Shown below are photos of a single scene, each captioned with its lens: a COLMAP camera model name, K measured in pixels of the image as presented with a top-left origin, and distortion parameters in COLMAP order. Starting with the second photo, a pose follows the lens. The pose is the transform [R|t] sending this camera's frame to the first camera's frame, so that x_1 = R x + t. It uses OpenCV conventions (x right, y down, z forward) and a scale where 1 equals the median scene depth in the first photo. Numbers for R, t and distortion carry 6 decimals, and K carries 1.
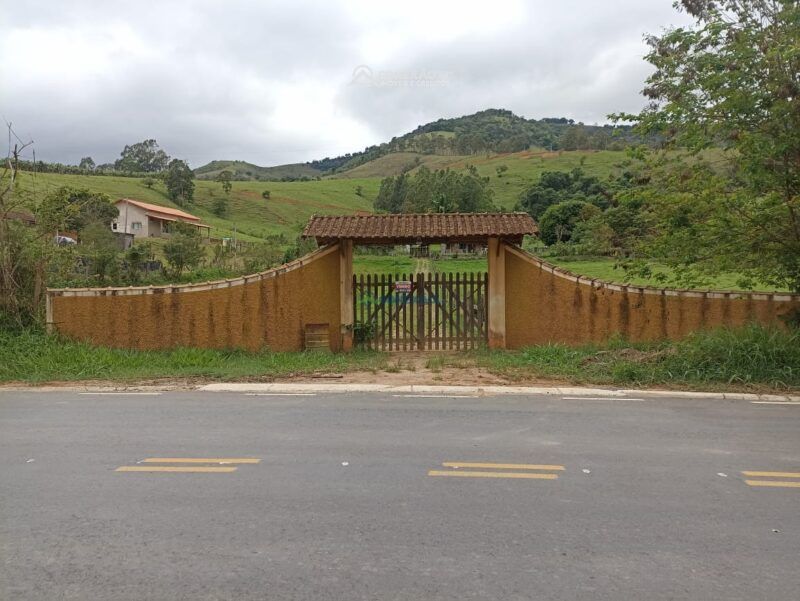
lens RADIAL K [[583.2, 0, 402.8], [0, 583.2, 299.0], [0, 0, 1]] dist [-0.000996, 0.003211]
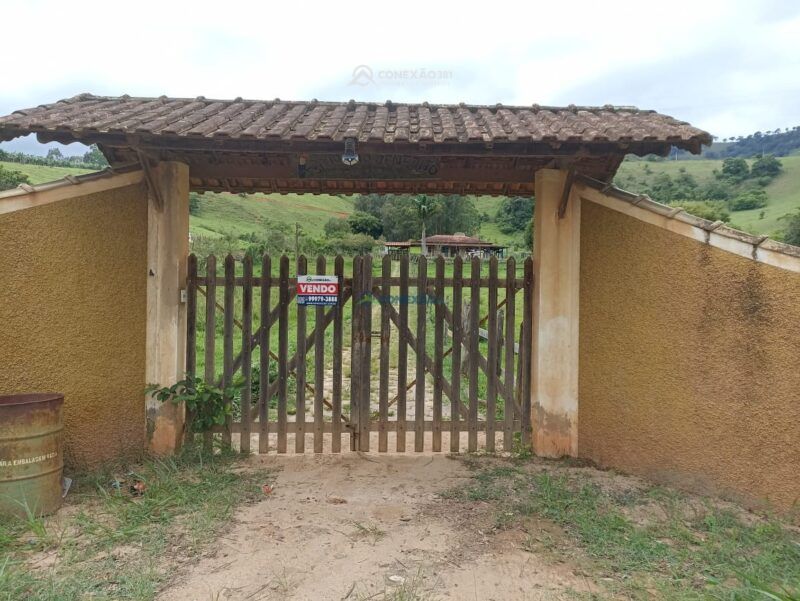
lens RADIAL K [[583.2, 0, 401.1], [0, 583.2, 300.4], [0, 0, 1]] dist [-0.000996, 0.003211]
pose [[0.999196, 0.024148, 0.032012, 0.044048], [-0.023925, 0.999687, -0.007355, -0.012369], [-0.032180, 0.006583, 0.999460, 0.607815]]
